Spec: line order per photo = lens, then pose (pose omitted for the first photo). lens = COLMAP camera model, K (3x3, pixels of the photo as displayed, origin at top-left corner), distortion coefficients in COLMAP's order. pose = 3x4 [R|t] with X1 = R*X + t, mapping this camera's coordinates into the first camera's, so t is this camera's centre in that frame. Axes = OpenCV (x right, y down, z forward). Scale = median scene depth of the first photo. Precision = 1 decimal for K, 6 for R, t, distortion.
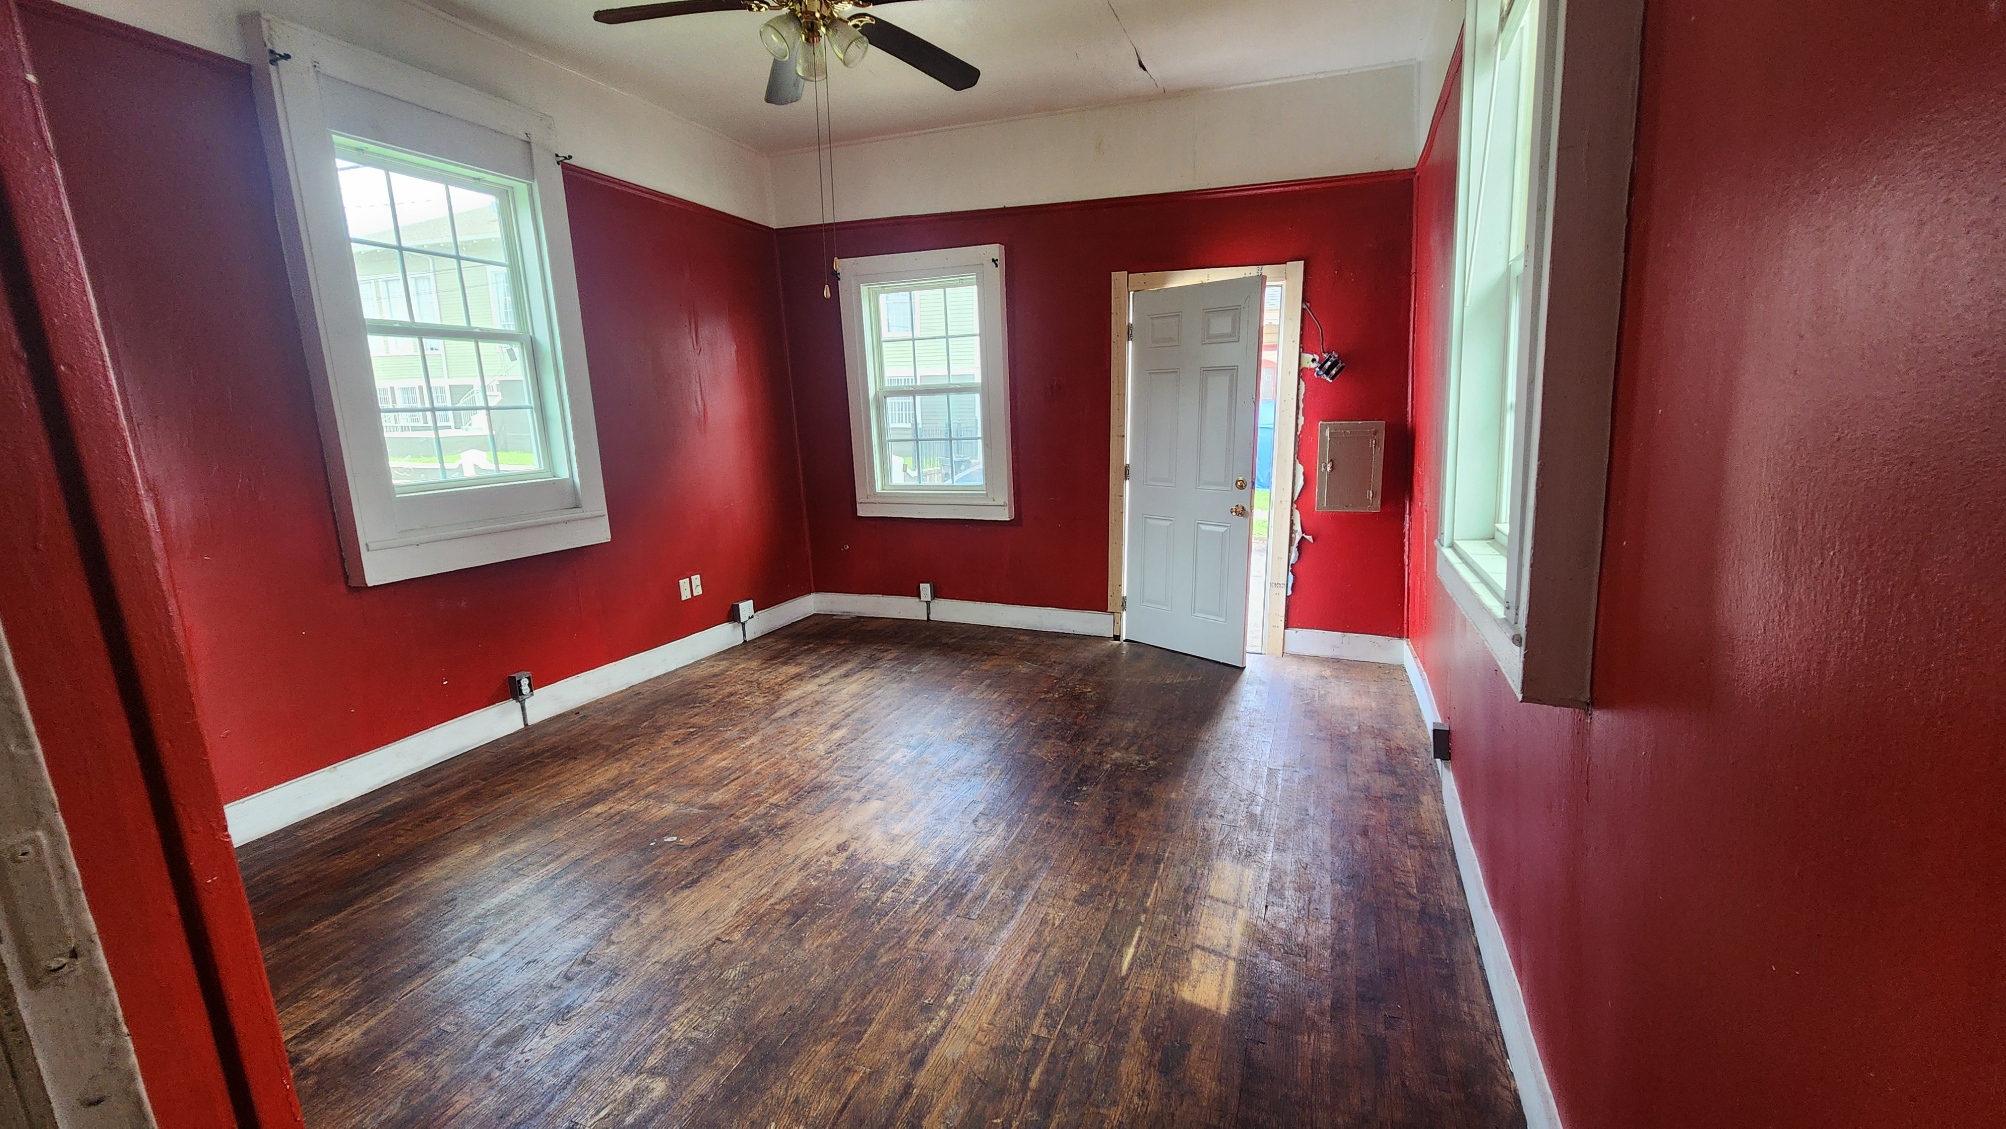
lens RADIAL K [[797.4, 0, 1008.3], [0, 797.4, 567.2], [0, 0, 1]] dist [0.000046, 0.000637]
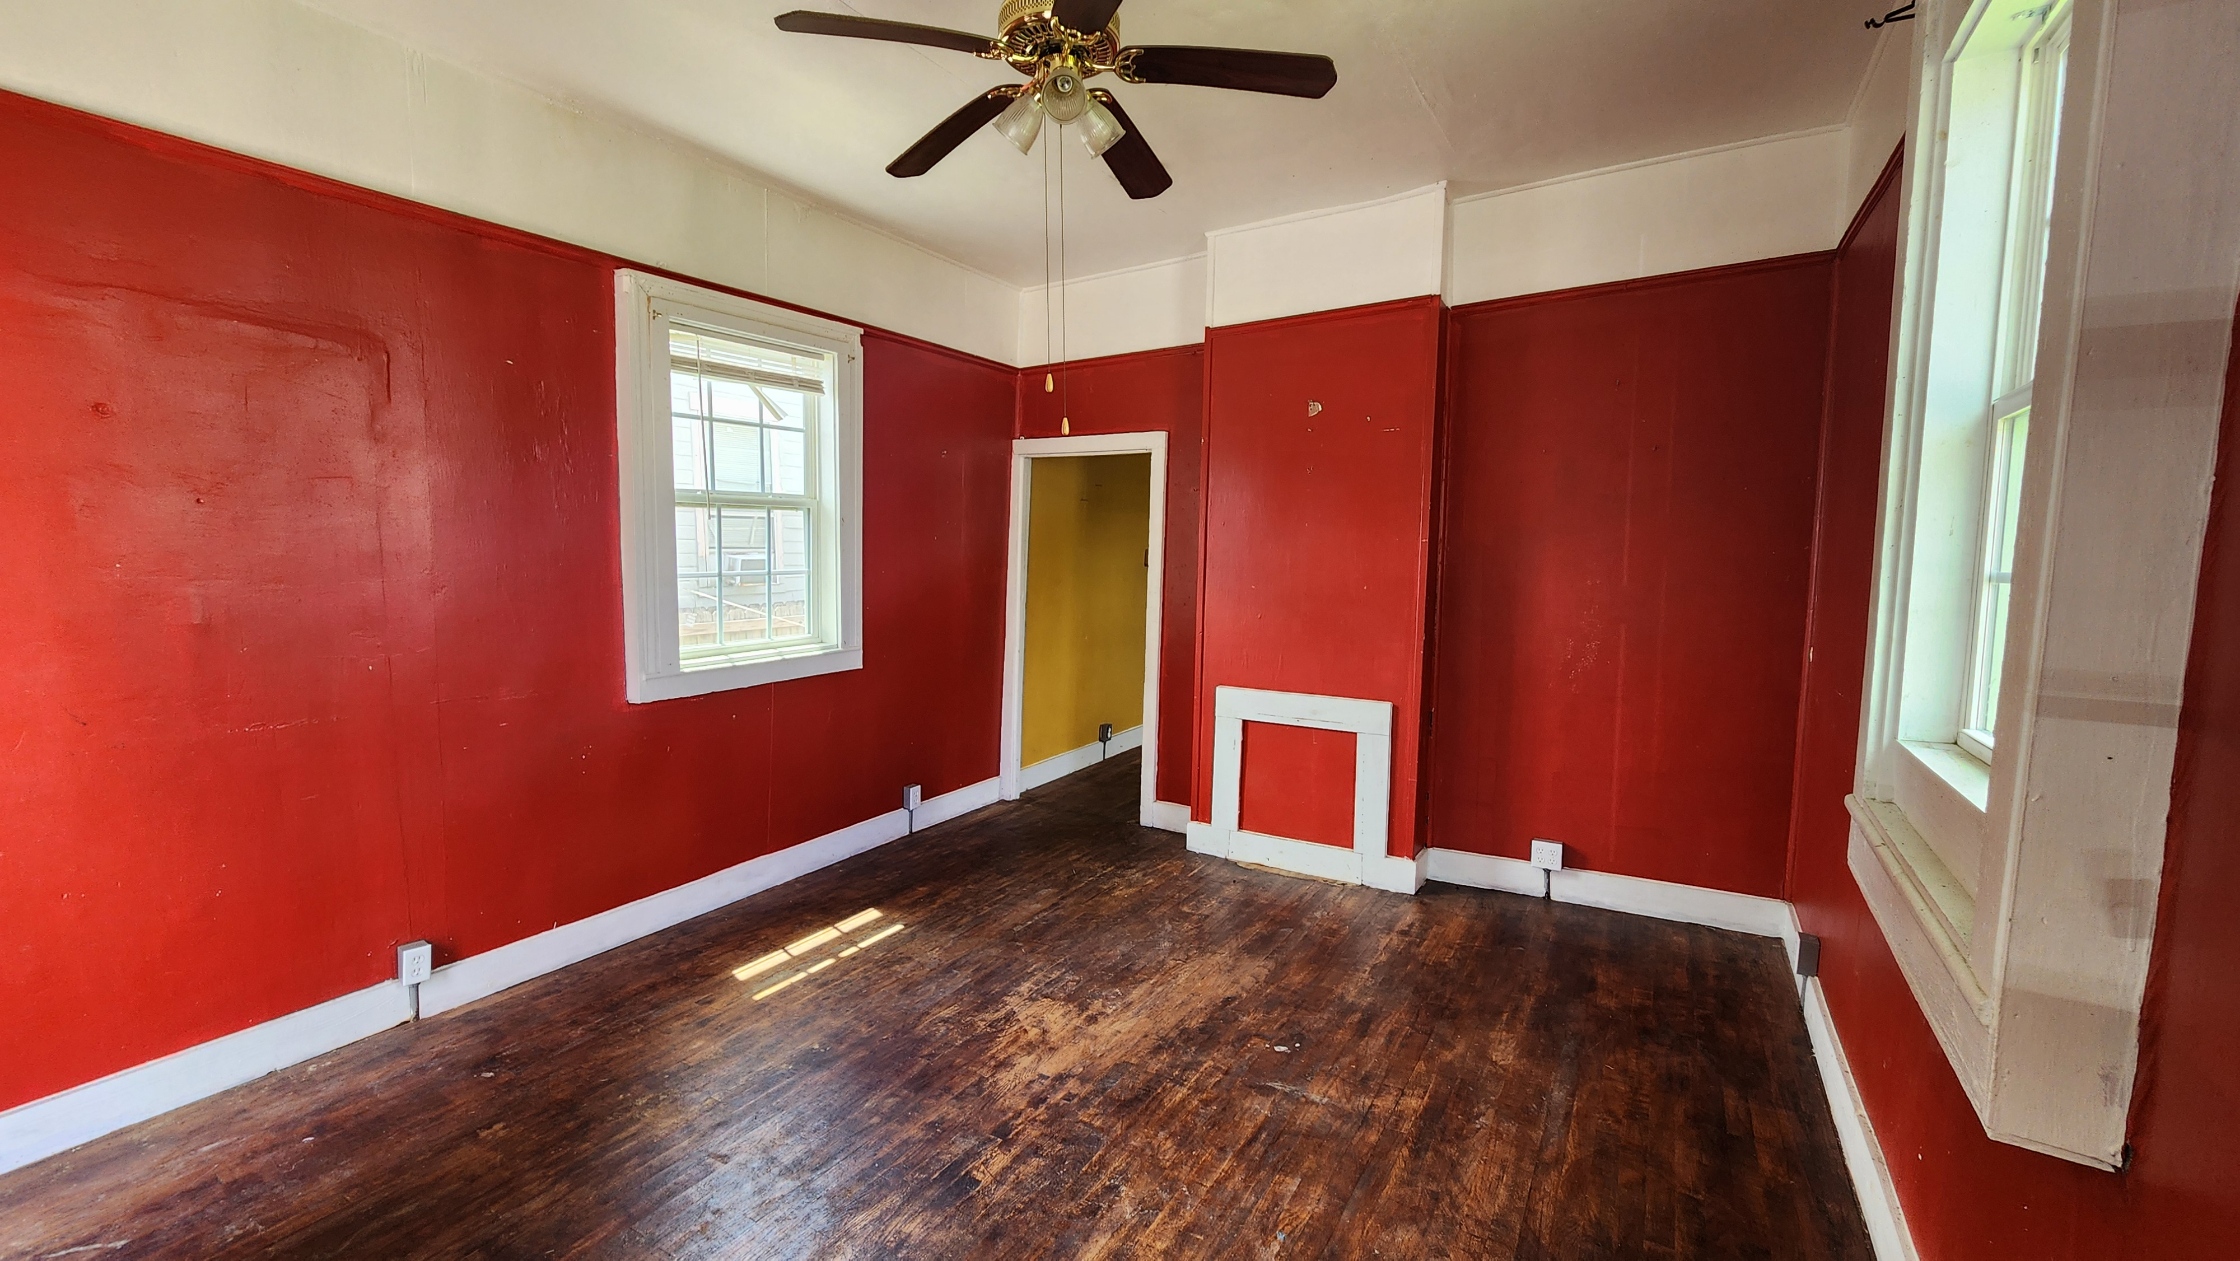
lens RADIAL K [[892.0, 0, 1120.2], [0, 892.0, 632.8], [0, 0, 1]] dist [0.000277, -0.000563]
pose [[-0.984095, 0.000857, 0.177641, -0.393371], [0.050784, 0.959612, 0.276704, -0.358711], [-0.170230, 0.281324, -0.944393, 1.704704]]
